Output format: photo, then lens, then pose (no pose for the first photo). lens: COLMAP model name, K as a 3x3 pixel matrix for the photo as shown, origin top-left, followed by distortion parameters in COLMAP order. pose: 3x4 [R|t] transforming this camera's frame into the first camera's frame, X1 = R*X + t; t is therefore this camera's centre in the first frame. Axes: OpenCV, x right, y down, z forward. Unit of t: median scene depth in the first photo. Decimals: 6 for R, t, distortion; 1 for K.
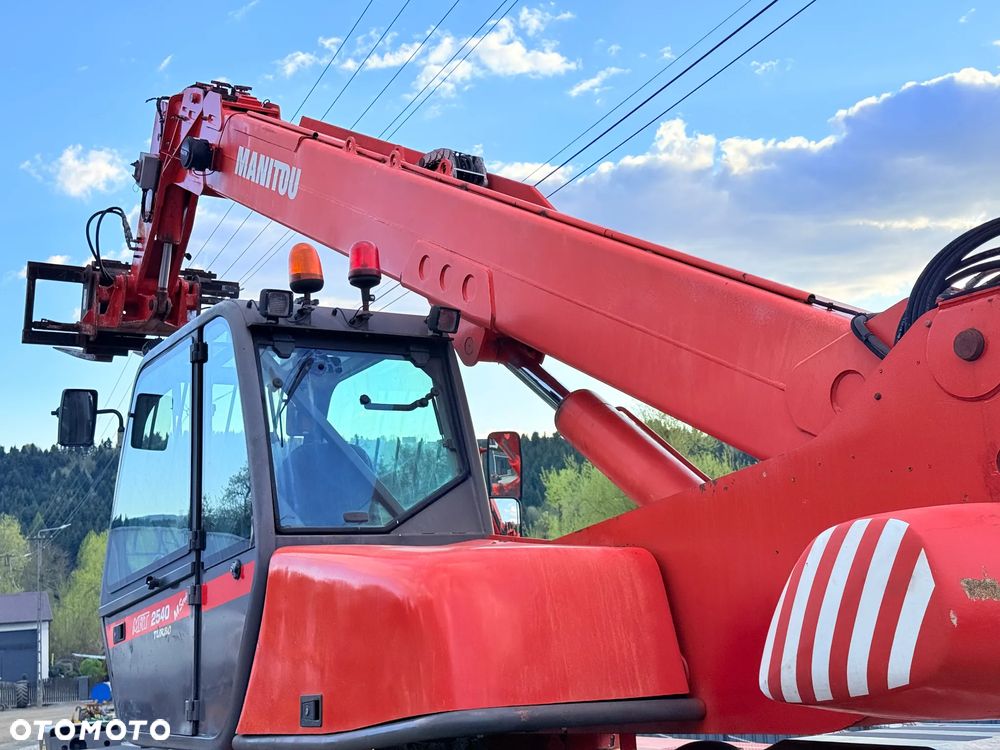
lens RADIAL K [[1375.9, 0, 514.1], [0, 1375.9, 363.7], [0, 0, 1]] dist [0.125565, 0.000000]
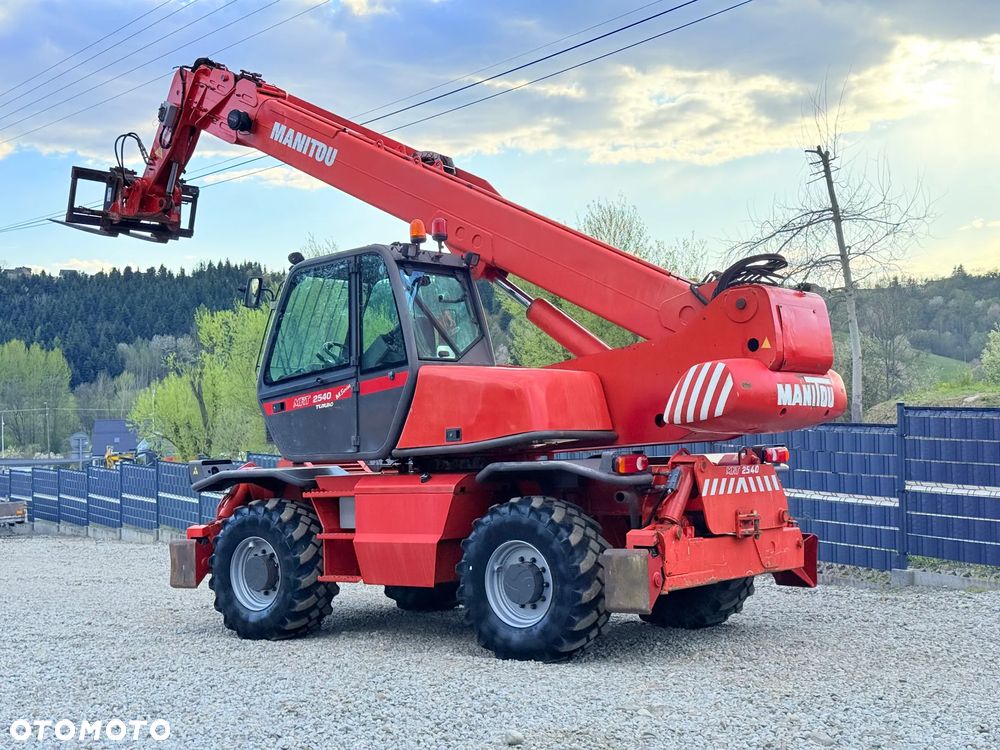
lens RADIAL K [[1375.9, 0, 509.5], [0, 1375.9, 365.0], [0, 0, 1]] dist [0.125565, 0.000000]
pose [[0.957847, 0.040244, 0.284445, -0.582364], [-0.072130, 0.992112, 0.102527, -0.090893], [-0.278075, -0.118722, 0.953194, -0.993230]]
